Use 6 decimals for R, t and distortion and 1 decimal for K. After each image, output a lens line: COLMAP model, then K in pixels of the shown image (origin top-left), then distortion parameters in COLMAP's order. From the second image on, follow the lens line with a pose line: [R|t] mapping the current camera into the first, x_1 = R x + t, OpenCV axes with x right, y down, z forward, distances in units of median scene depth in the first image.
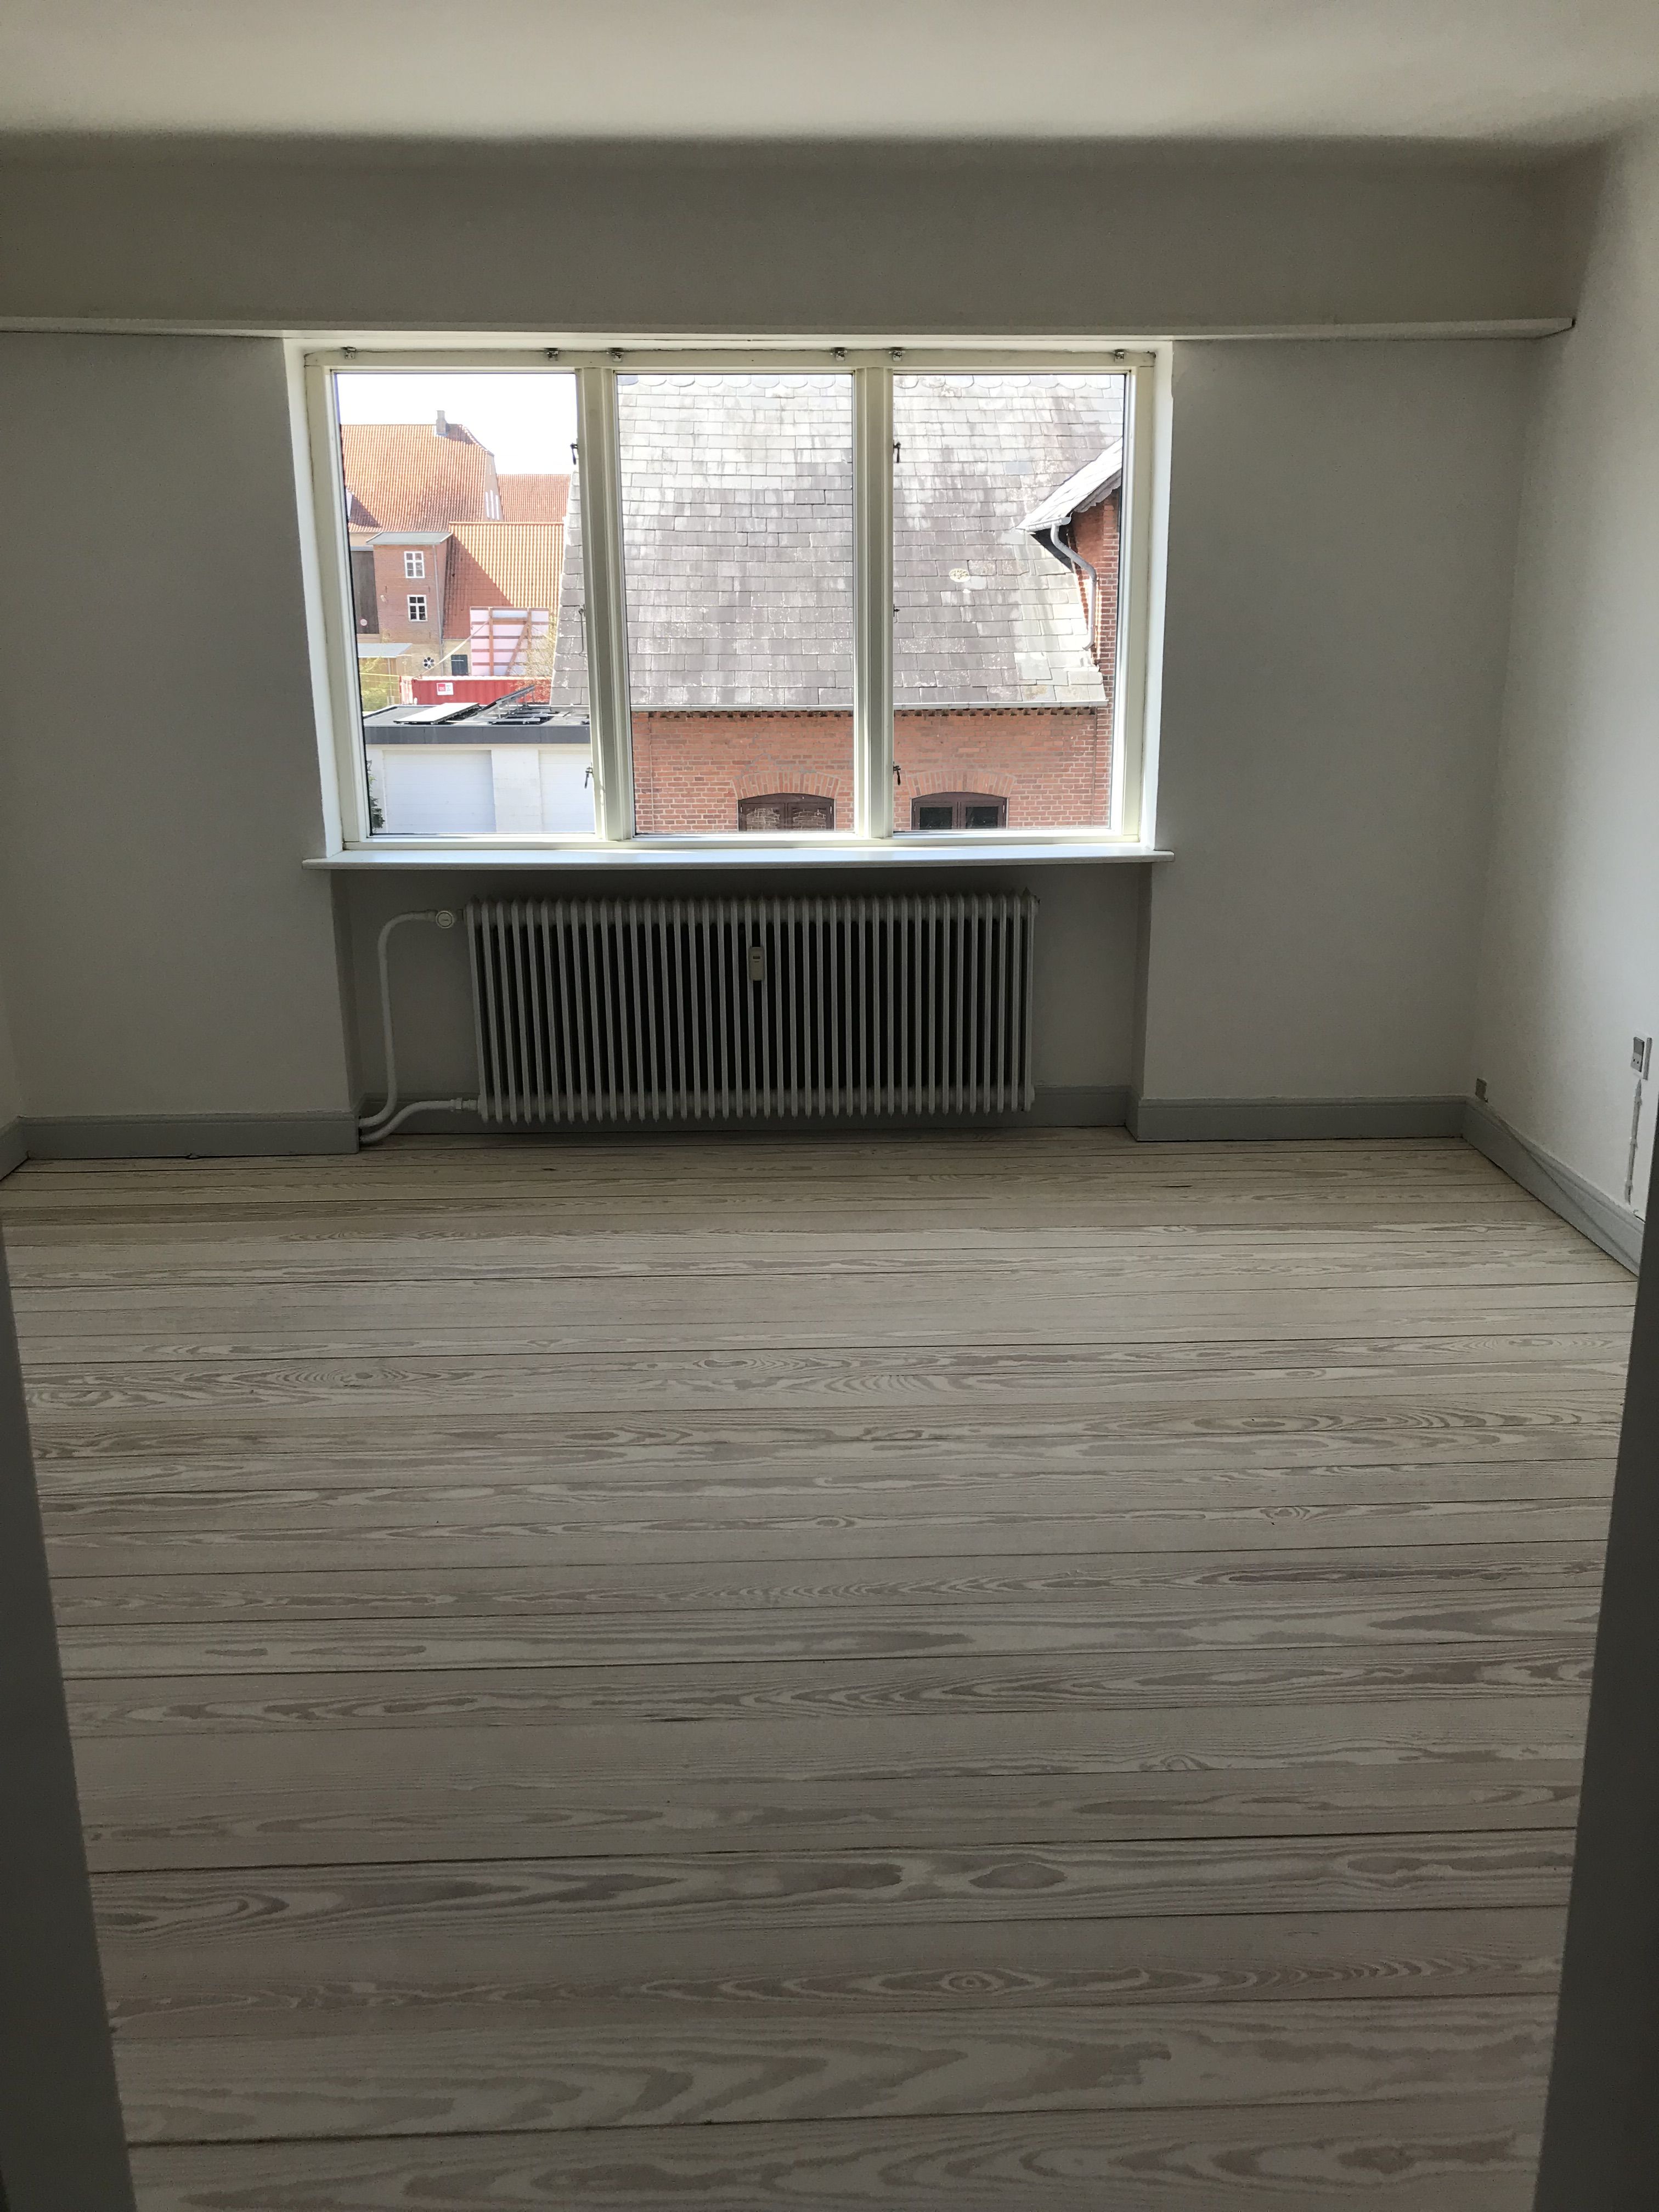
lens RADIAL K [[1773.9, 0, 829.5], [0, 1773.9, 1106.0], [0, 0, 1]] dist [0.192963, -0.464416]
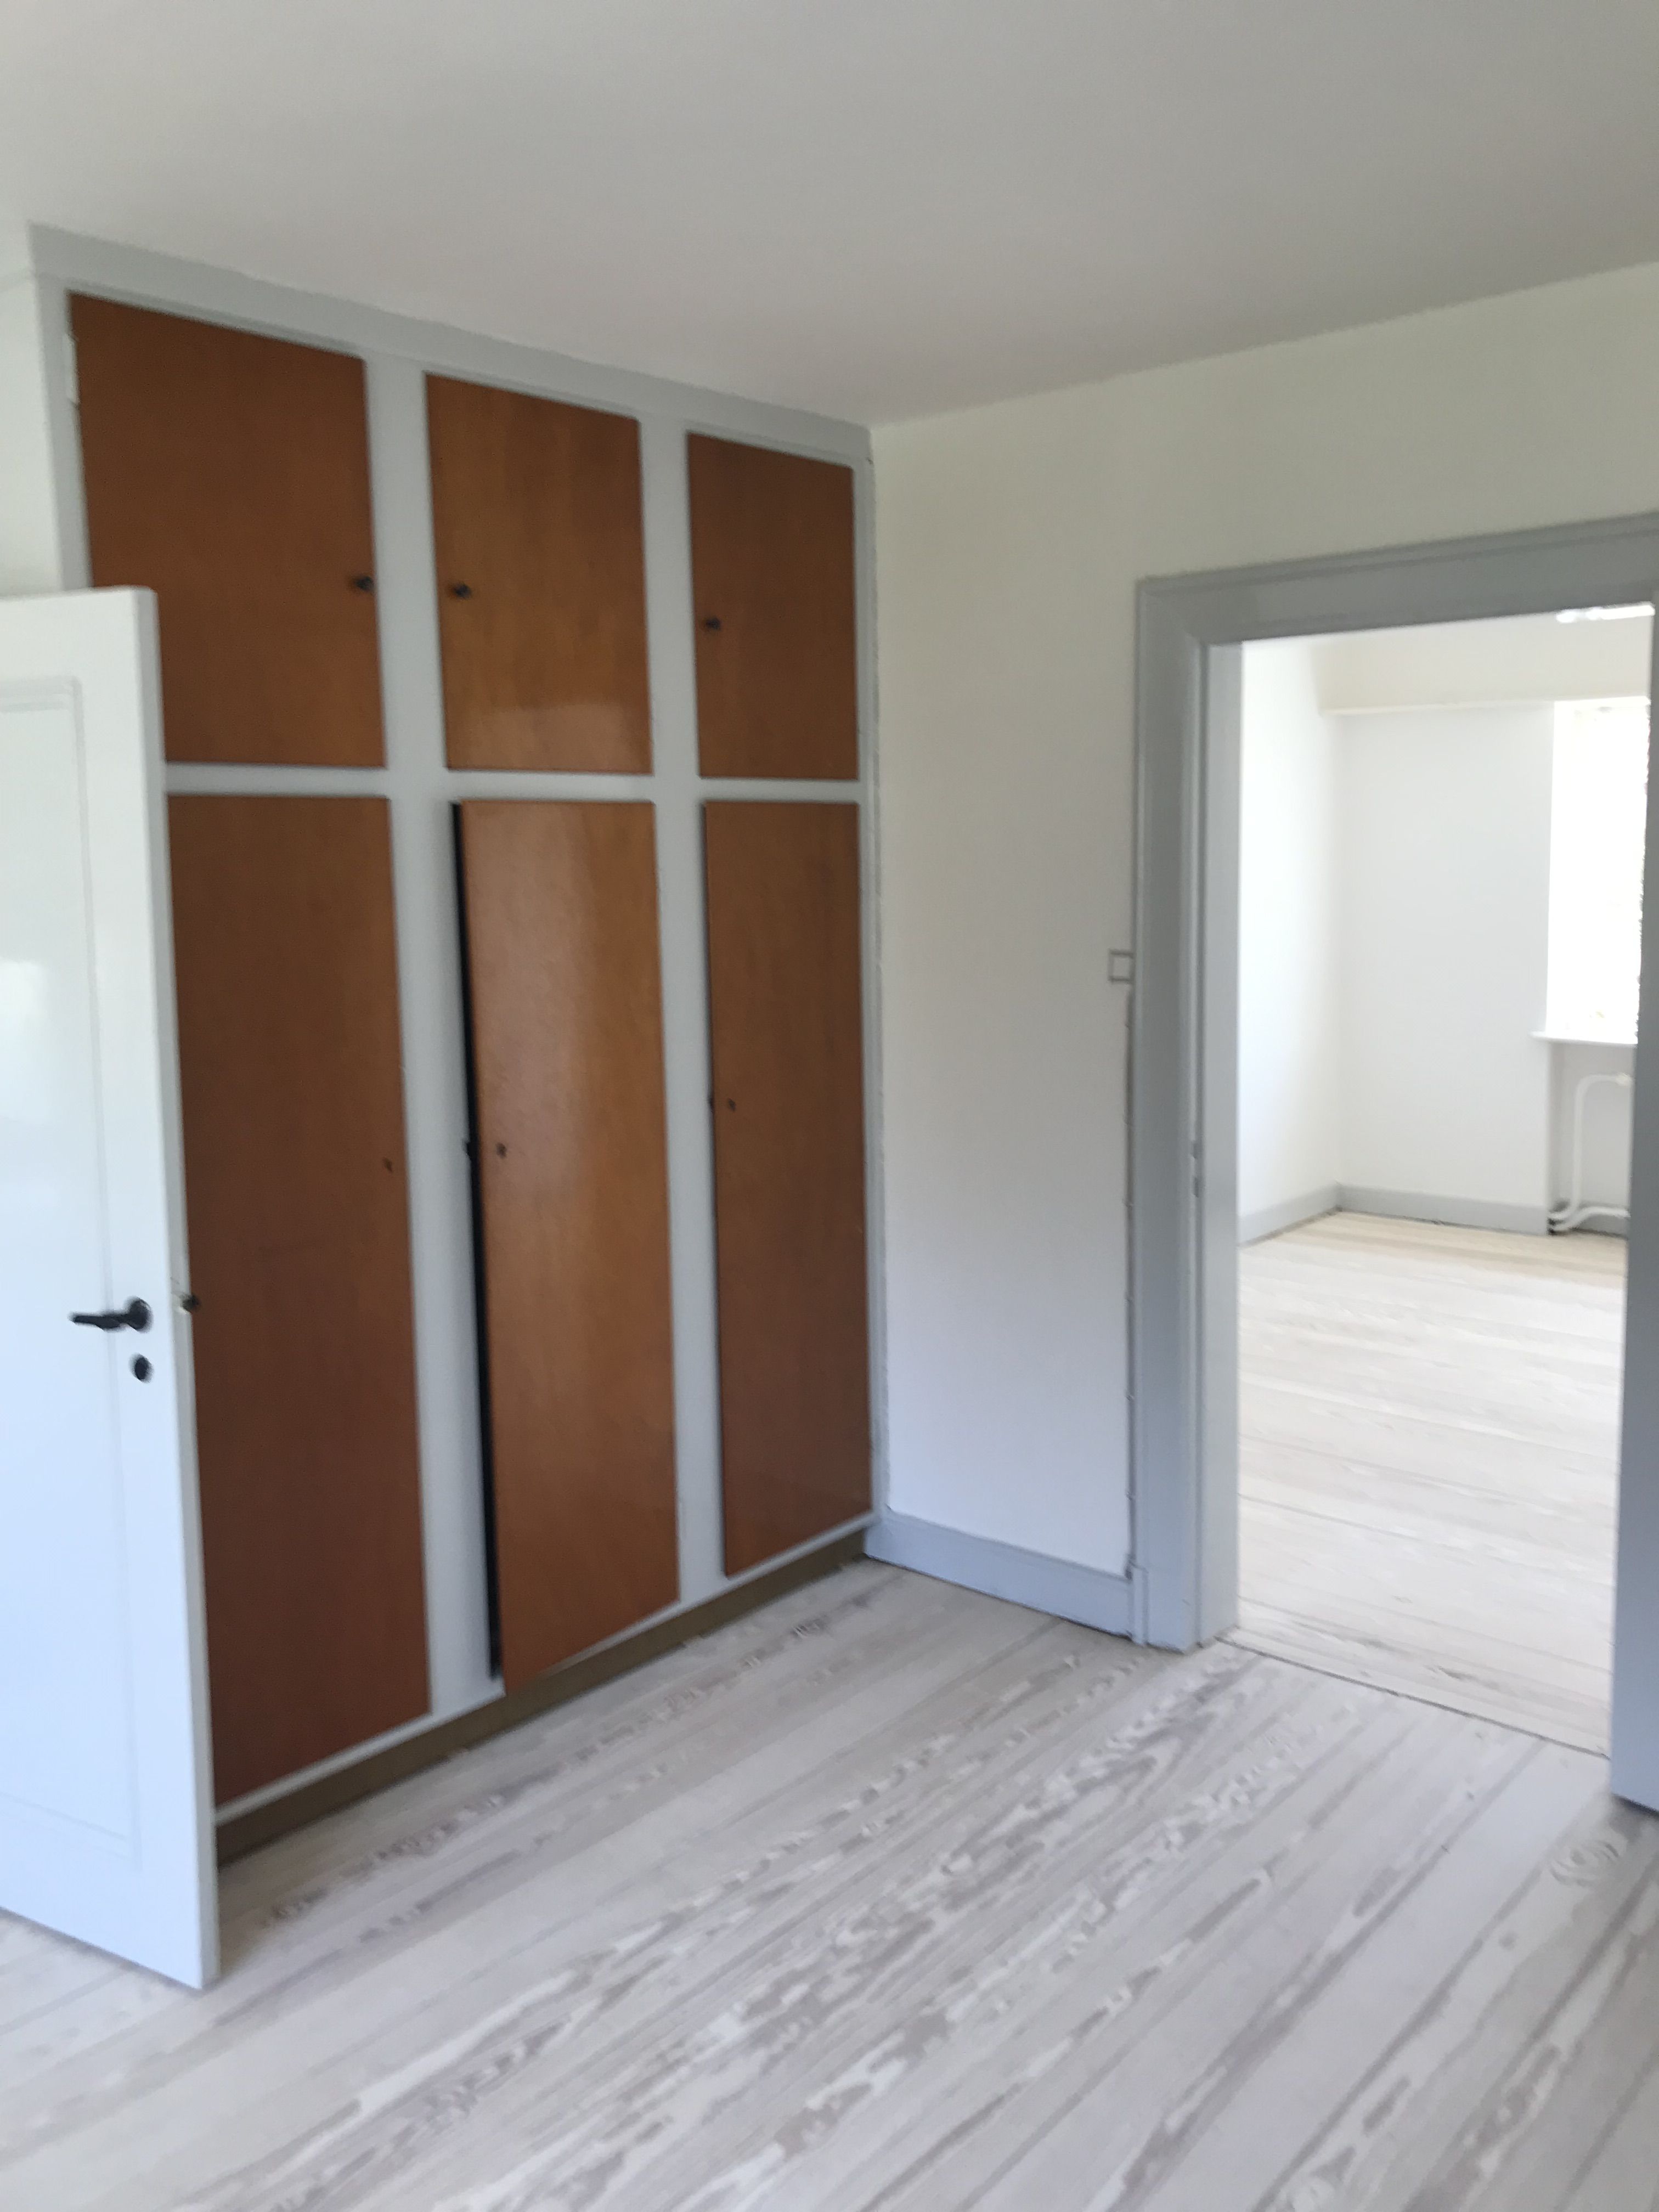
lens RADIAL K [[1773.9, 0, 829.5], [0, 1773.9, 1106.0], [0, 0, 1]] dist [0.192963, -0.464416]
pose [[0.729736, 0.083217, -0.678646, 0.414523], [-0.165028, 0.984657, -0.056712, 0.140611], [0.663514, 0.153381, 0.732273, -0.663309]]
